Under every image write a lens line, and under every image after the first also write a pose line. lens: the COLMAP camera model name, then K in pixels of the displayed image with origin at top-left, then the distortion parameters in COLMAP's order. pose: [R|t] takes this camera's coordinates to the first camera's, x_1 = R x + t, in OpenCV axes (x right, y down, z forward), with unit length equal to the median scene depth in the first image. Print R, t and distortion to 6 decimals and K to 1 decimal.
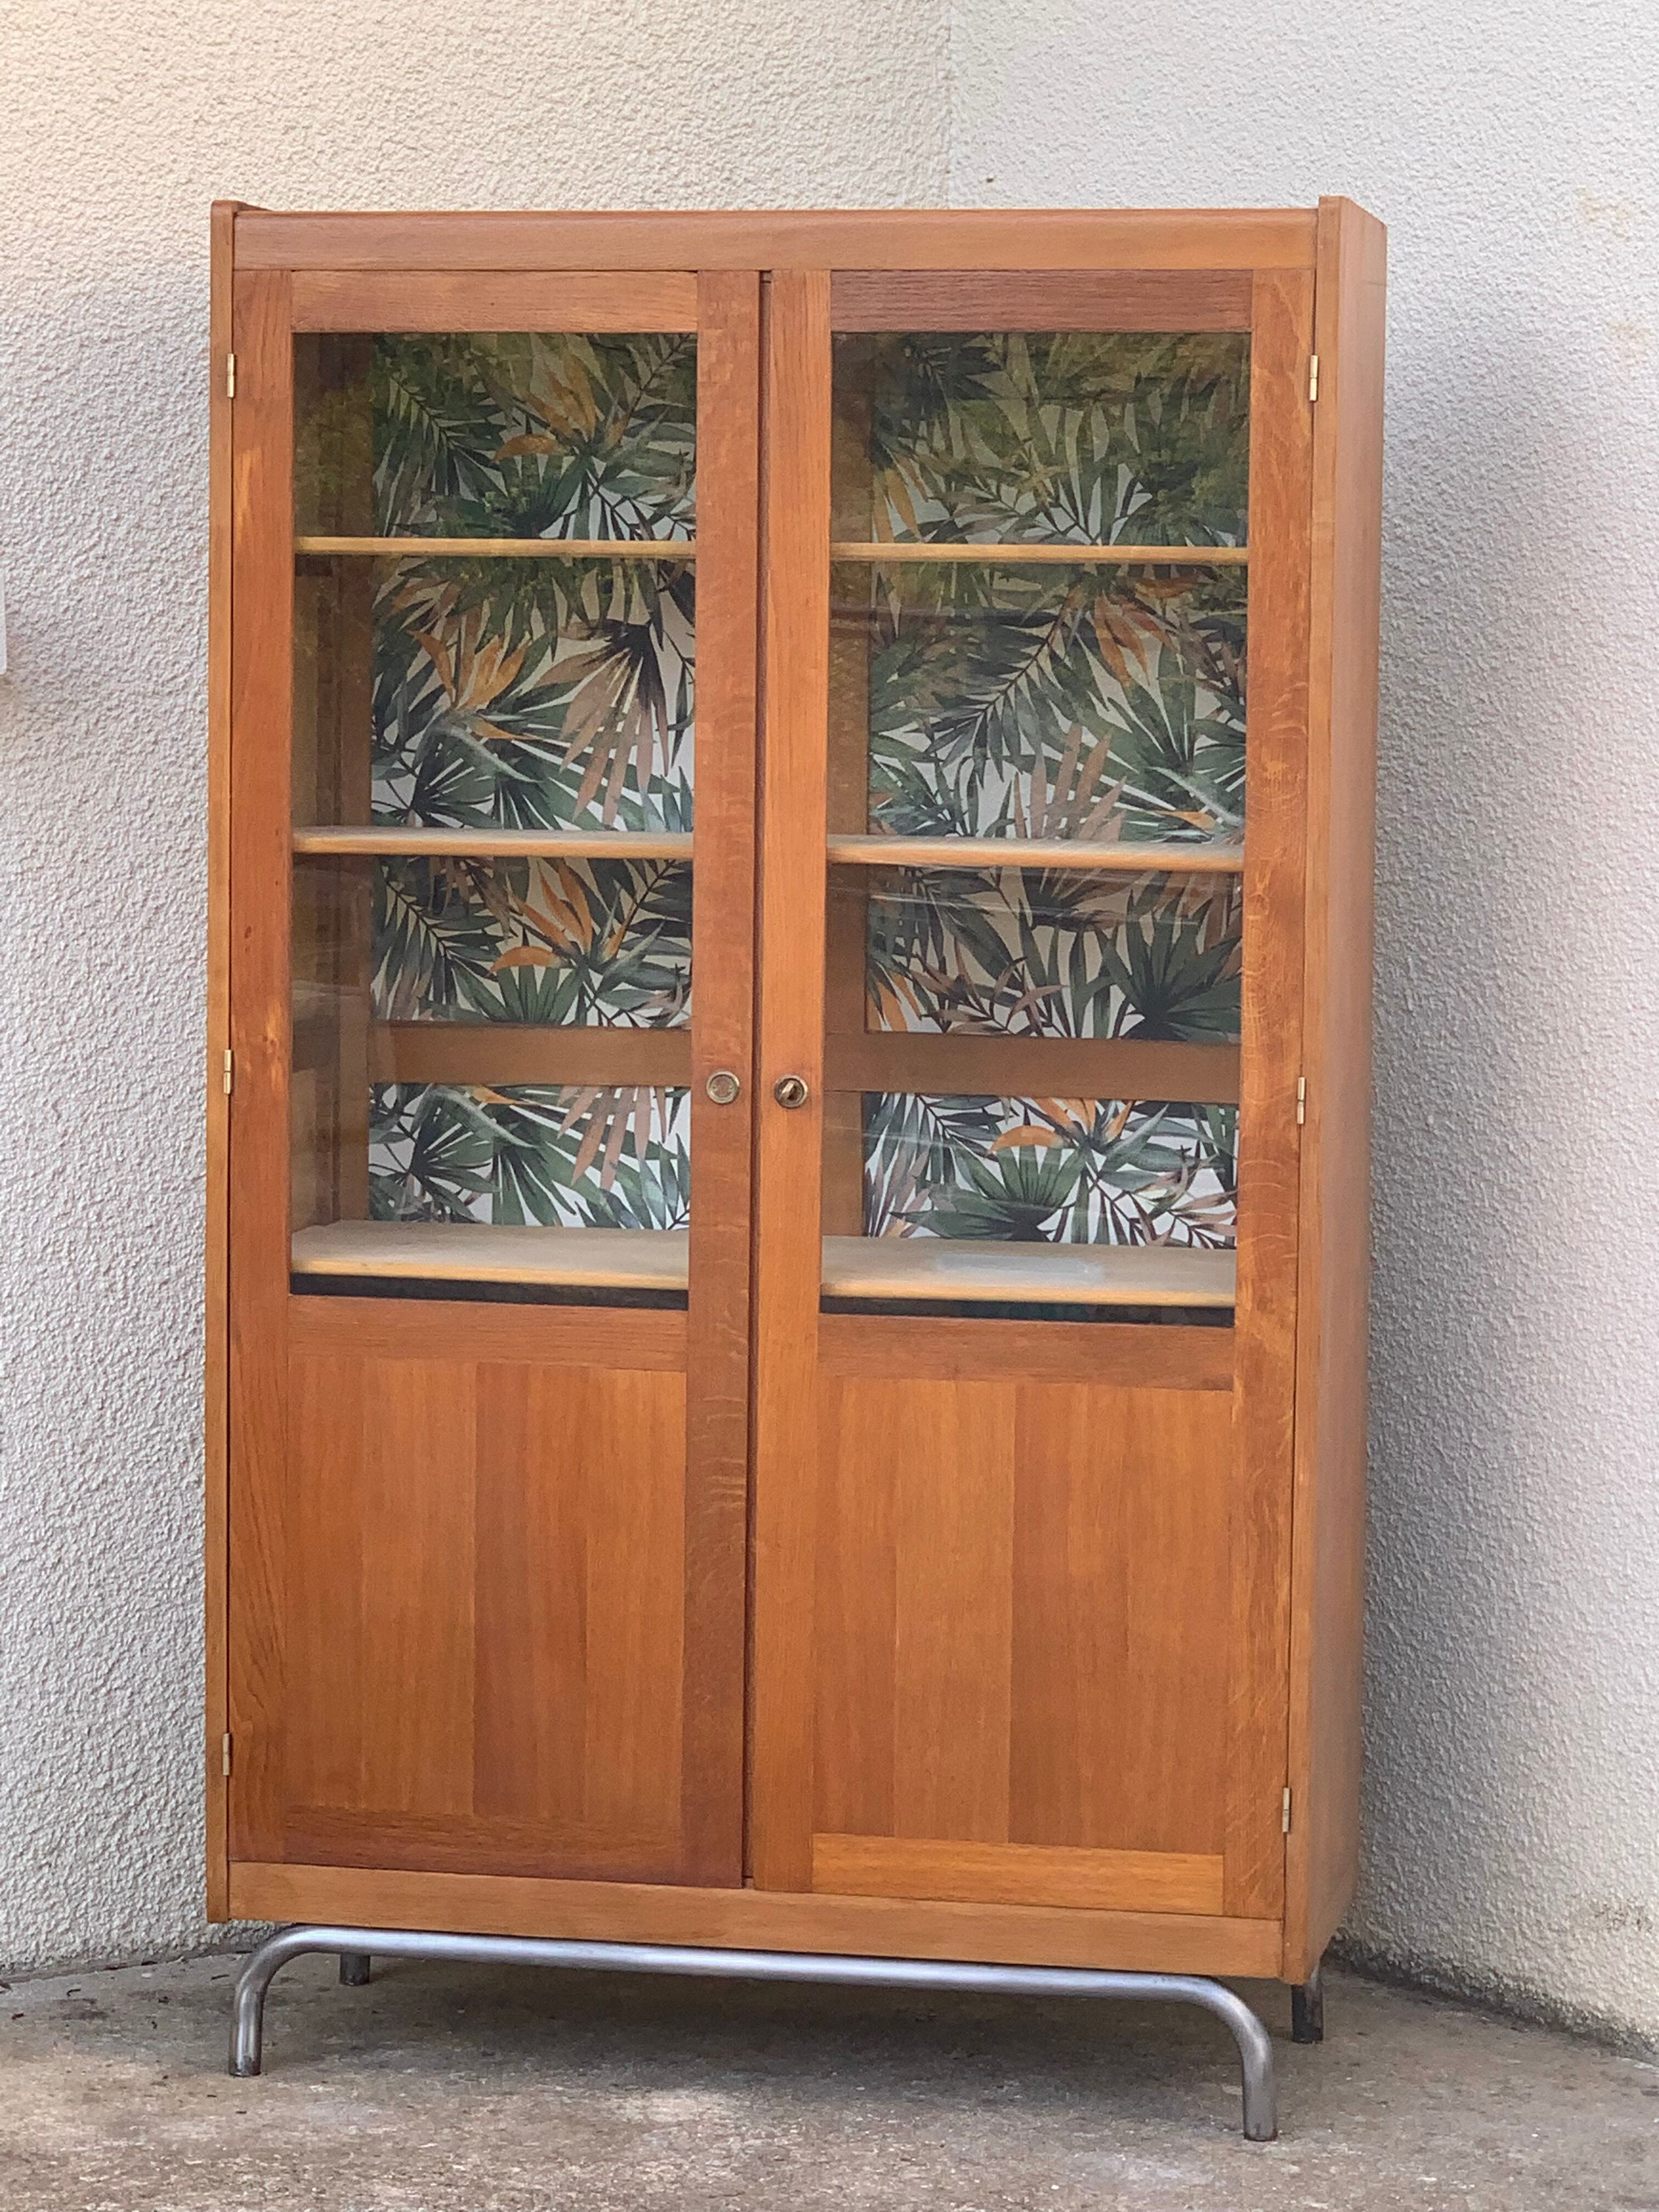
lens RADIAL K [[5697.9, 0, 857.0], [0, 5697.9, 1118.3], [0, 0, 1]] dist [-0.083117, 1.746343]
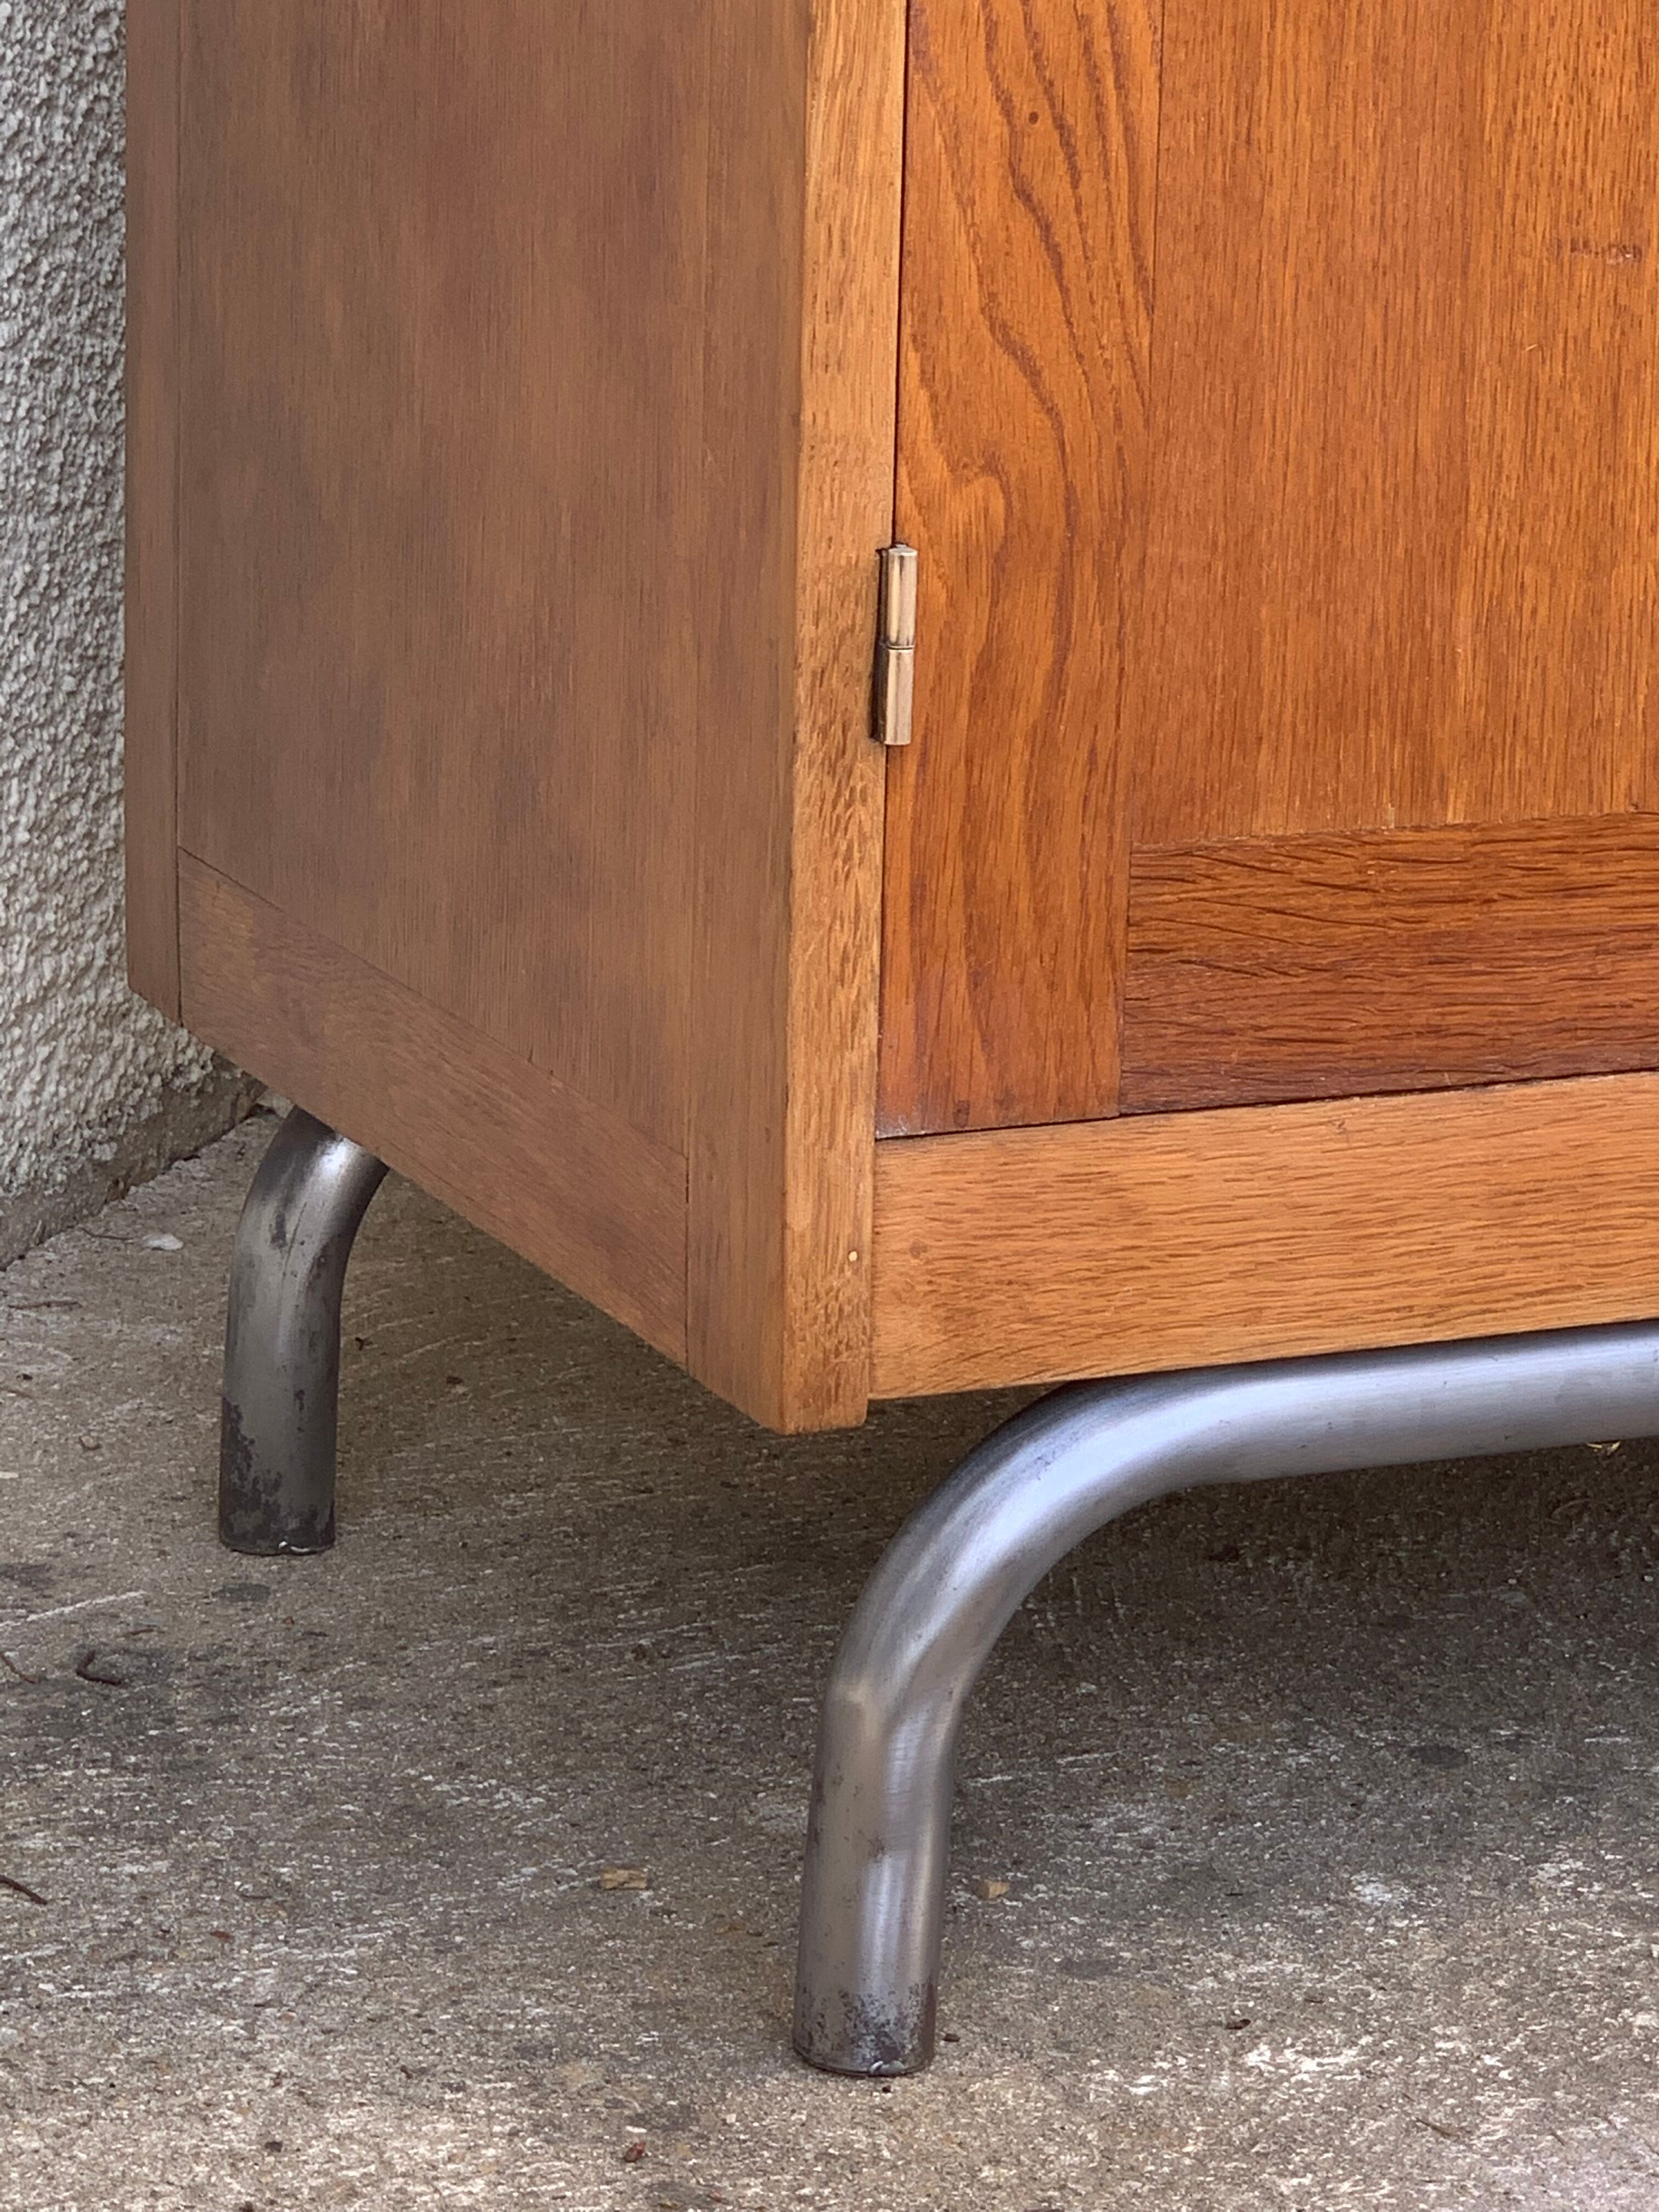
lens RADIAL K [[6621.6, 0, 829.5], [0, 6621.6, 1106.0], [0, 0, 1]] dist [-0.012227, -0.873891]
pose [[0.812672, -0.136802, 0.566436, -0.245870], [0.034534, 0.981651, 0.187535, 0.079776], [-0.581698, -0.132843, 0.802484, 0.776112]]
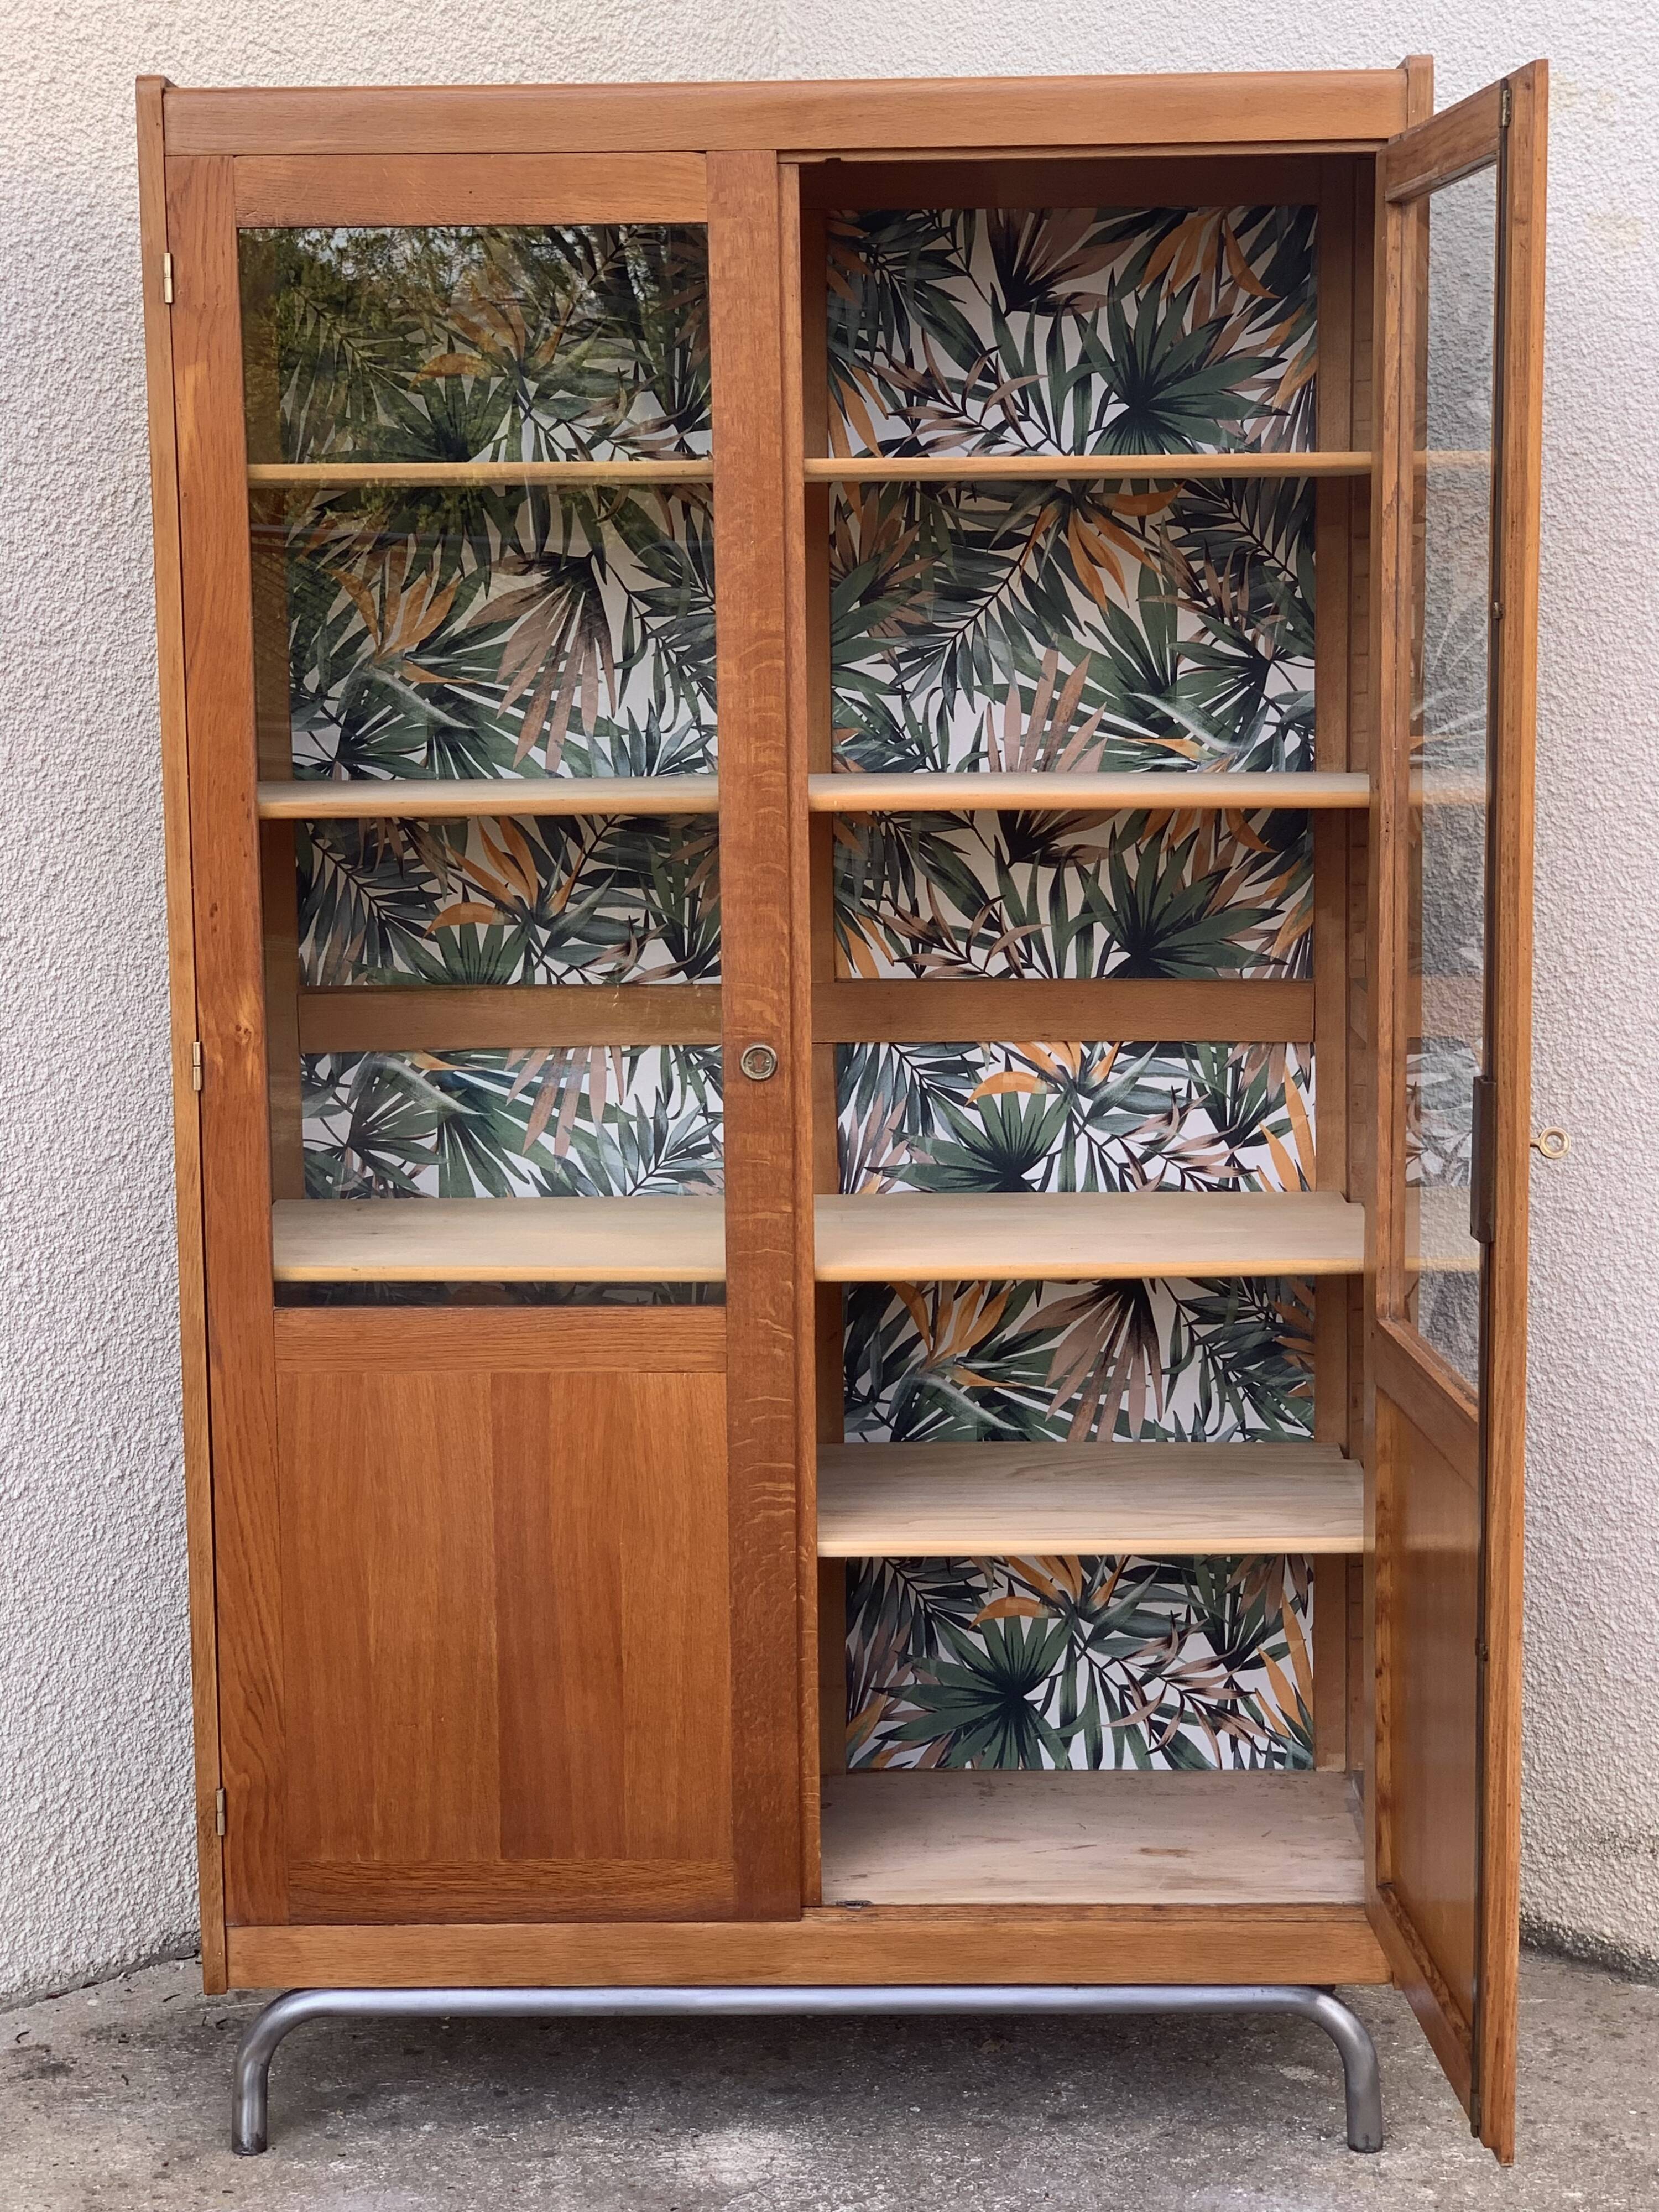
lens RADIAL K [[3886.2, 0, 823.4], [0, 3886.2, 1079.0], [0, 0, 1]] dist [-0.004015, 0.633000]
pose [[0.984951, -0.046715, 0.166402, -0.110335], [0.039027, 0.998027, 0.049180, -0.031028], [-0.168371, -0.041946, 0.984831, 0.362456]]
